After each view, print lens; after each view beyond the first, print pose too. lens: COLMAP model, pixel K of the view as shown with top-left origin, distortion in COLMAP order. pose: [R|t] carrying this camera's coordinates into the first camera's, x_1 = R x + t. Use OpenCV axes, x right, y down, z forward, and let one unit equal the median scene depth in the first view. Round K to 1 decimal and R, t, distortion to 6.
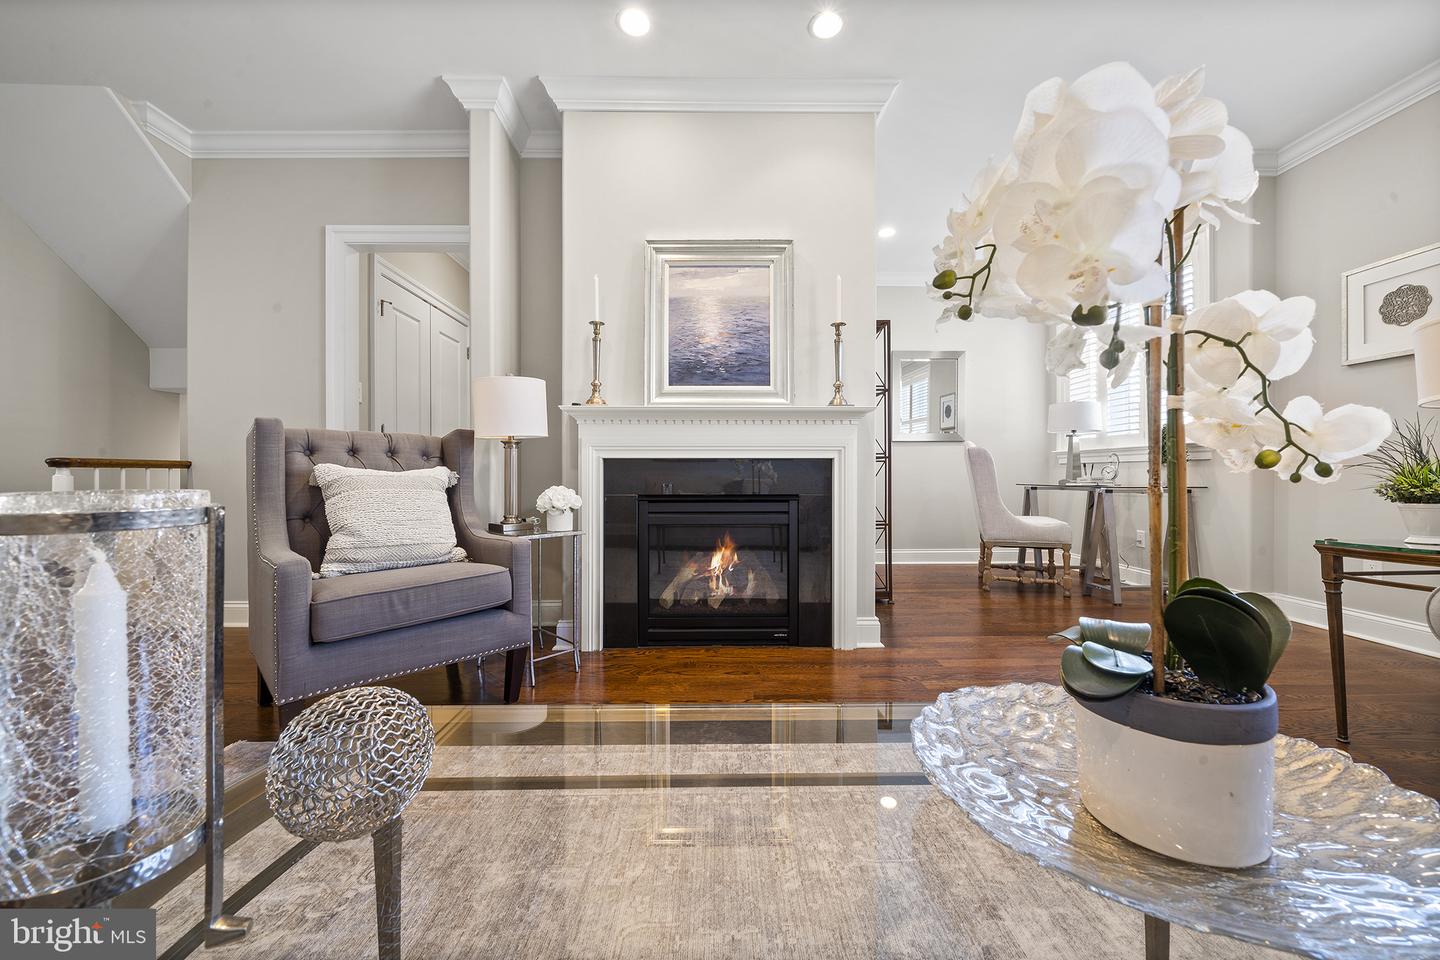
lens RADIAL K [[534.0, 0, 722.2], [0, 534.0, 476.9], [0, 0, 1]] dist [-0.005207, 0.000203]
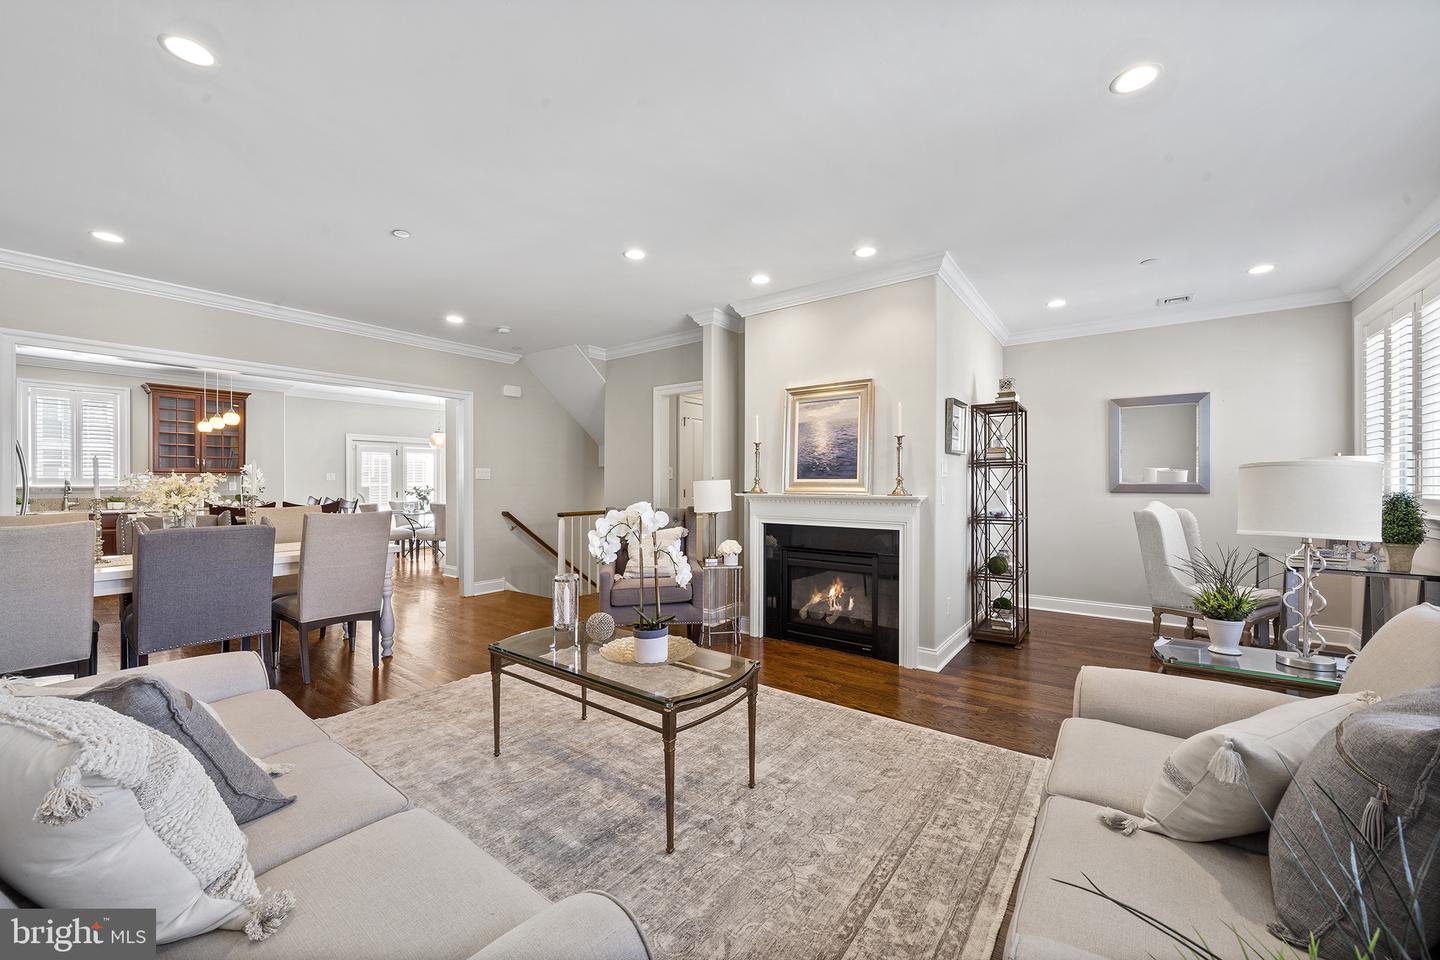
lens RADIAL K [[534.0, 0, 717.9], [0, 534.0, 484.3], [0, 0, 1]] dist [-0.005207, 0.000203]
pose [[0.791798, 0.000084, -0.610783, 0.684552], [-0.002335, 0.999993, -0.002889, -0.149131], [0.610778, 0.003714, 0.791793, -0.407400]]
